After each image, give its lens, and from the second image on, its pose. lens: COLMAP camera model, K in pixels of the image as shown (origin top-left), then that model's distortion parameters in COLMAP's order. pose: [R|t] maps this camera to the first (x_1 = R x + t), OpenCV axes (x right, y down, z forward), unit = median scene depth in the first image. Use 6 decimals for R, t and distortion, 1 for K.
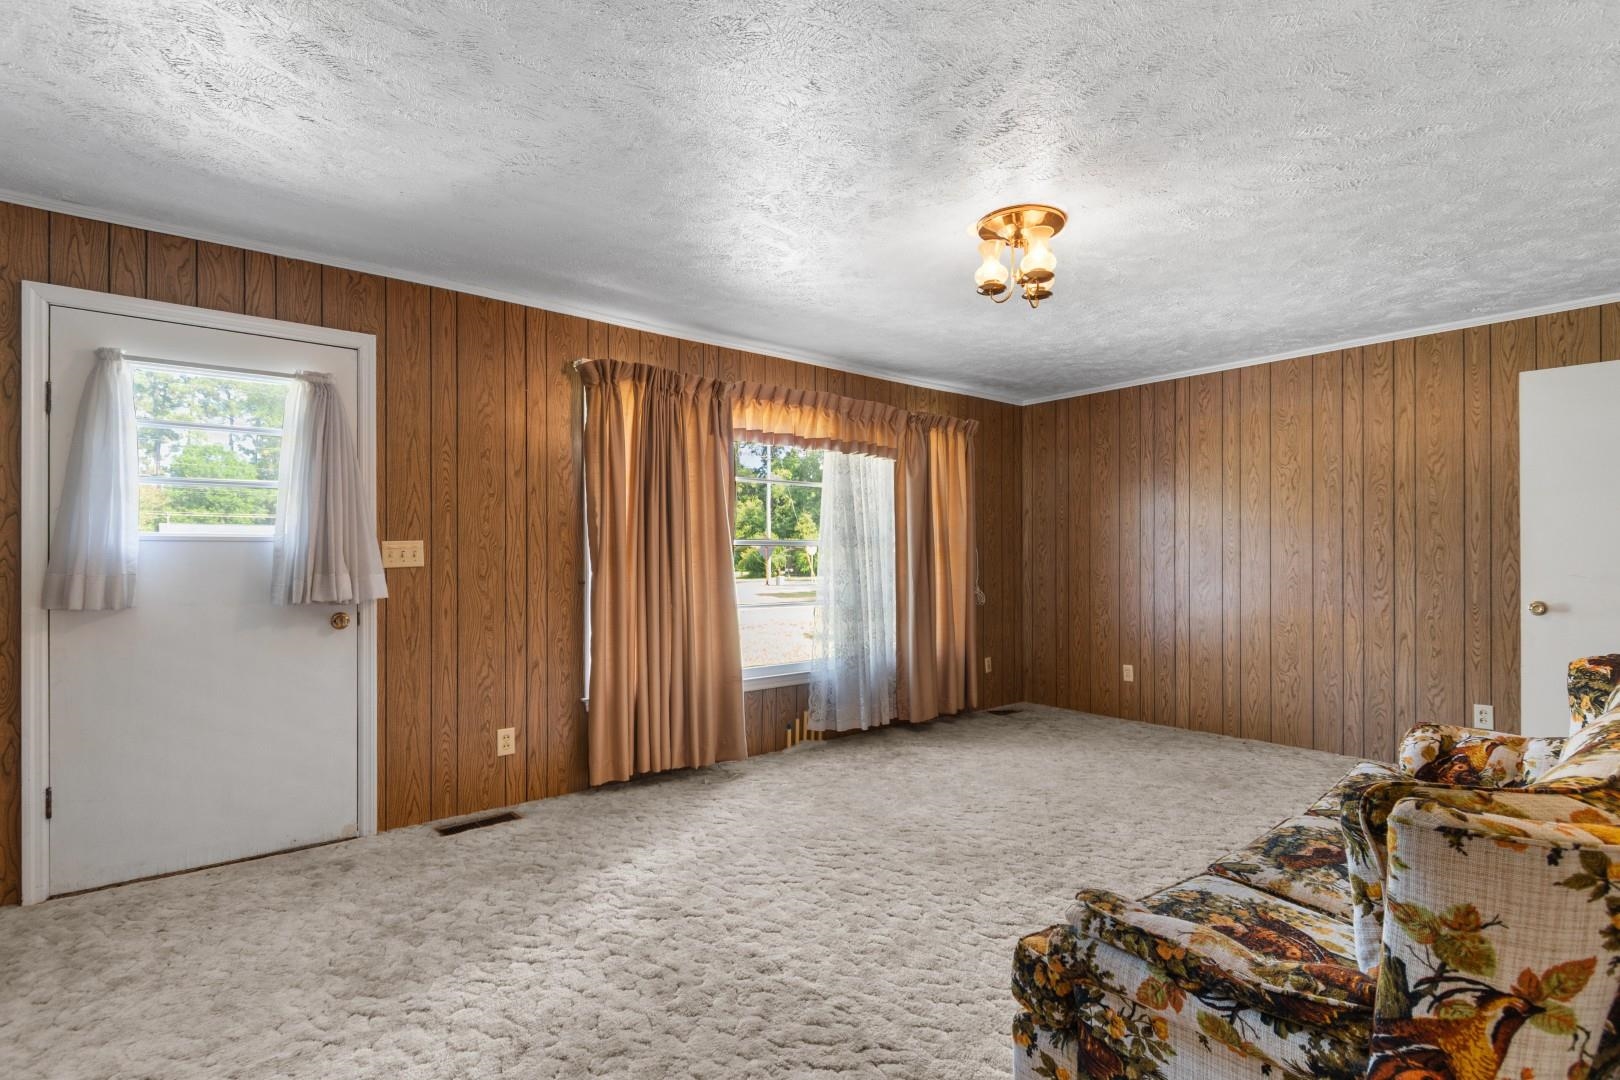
lens RADIAL K [[794.4, 0, 810.8], [0, 794.4, 552.6], [0, 0, 1]] dist [0.002969, 0.000561]
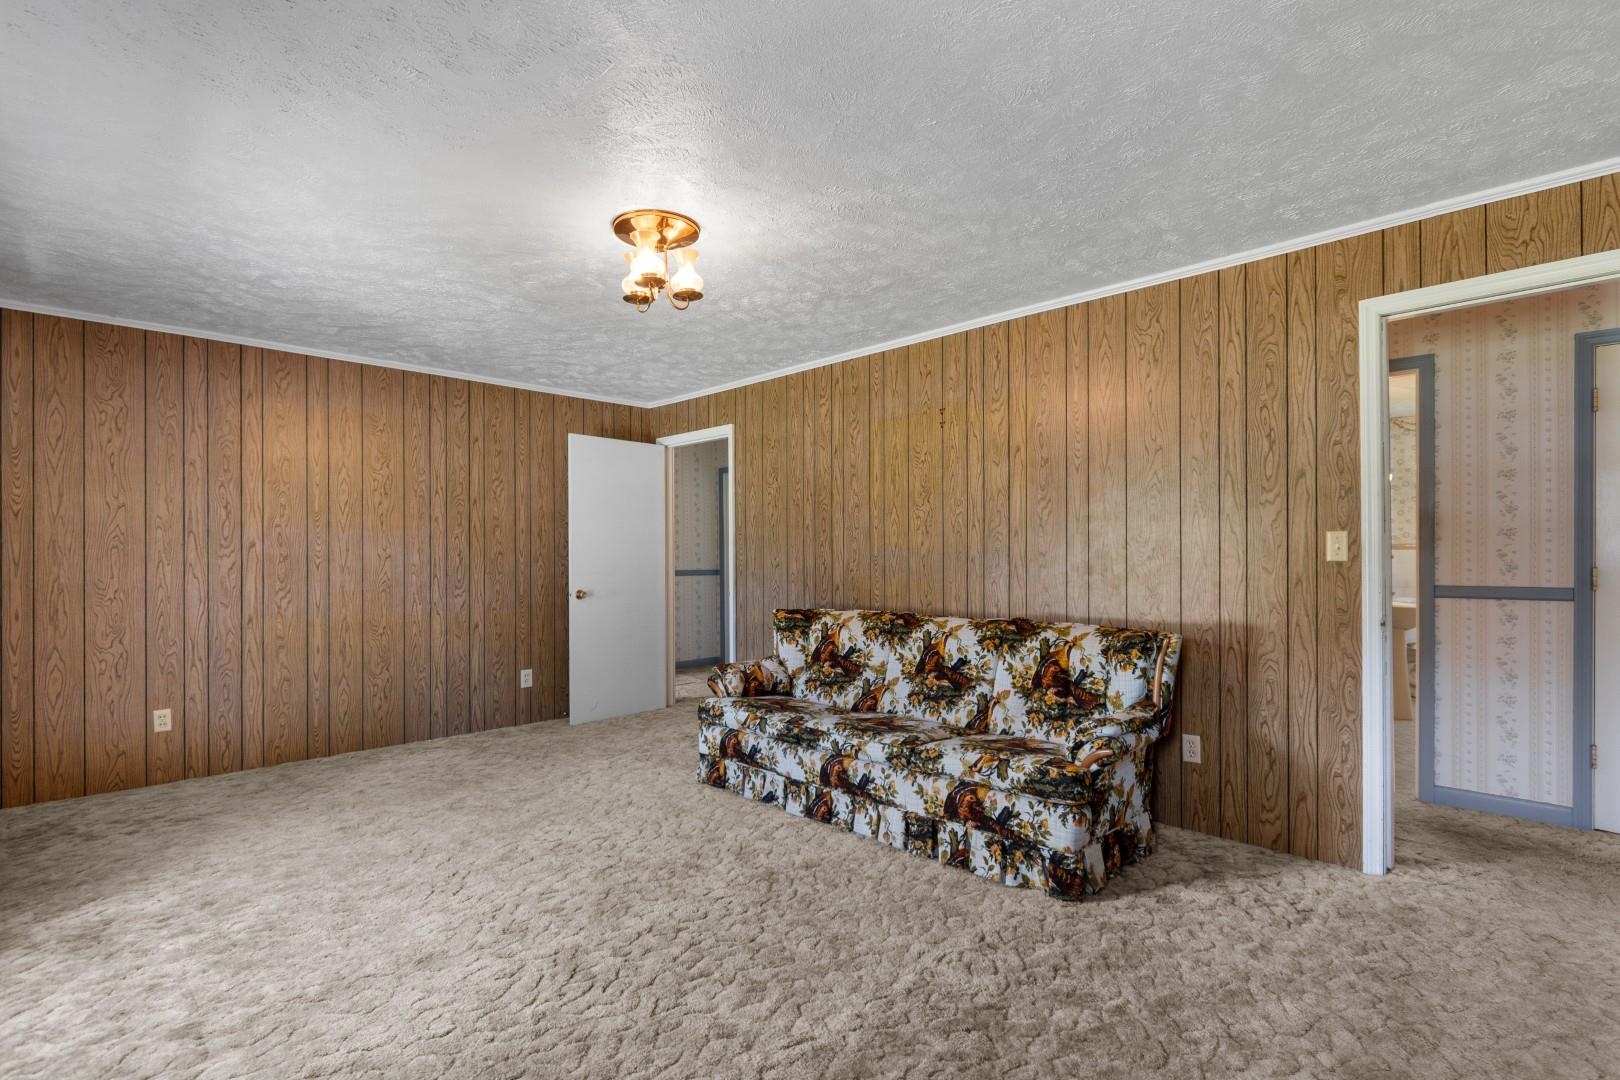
lens RADIAL K [[775.7, 0, 813.4], [0, 775.7, 556.5], [0, 0, 1]] dist [0.004914, -0.004607]
pose [[-0.096035, 0.002093, 0.995376, -0.461835], [0.000604, 0.999998, -0.002044, 0.001657], [-0.995378, 0.000405, -0.096036, 0.574132]]
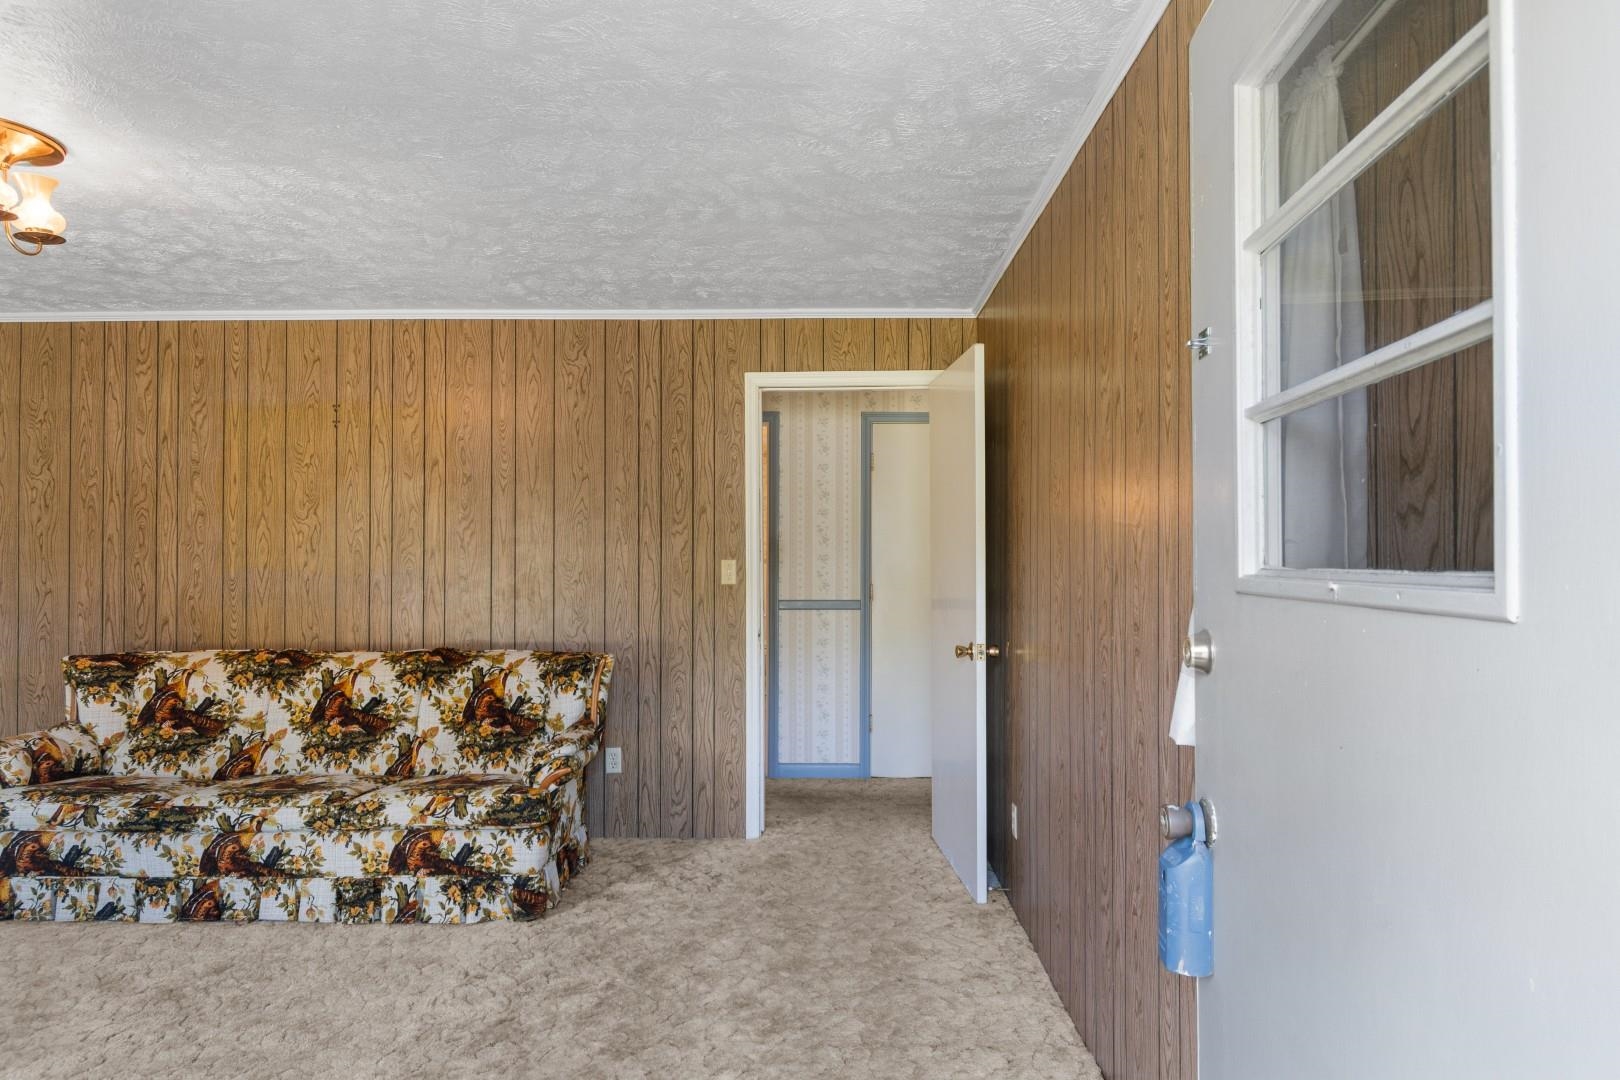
lens RADIAL K [[1032.6, 0, 810.0], [0, 1032.6, 540.0], [0, 0, 1]] dist [-0.003686, -0.002279]
pose [[-0.767980, 0.008949, 0.640411, -0.581021], [-0.000014, 0.999902, -0.013989, -0.024675], [-0.640473, -0.010753, -0.767905, 0.812504]]
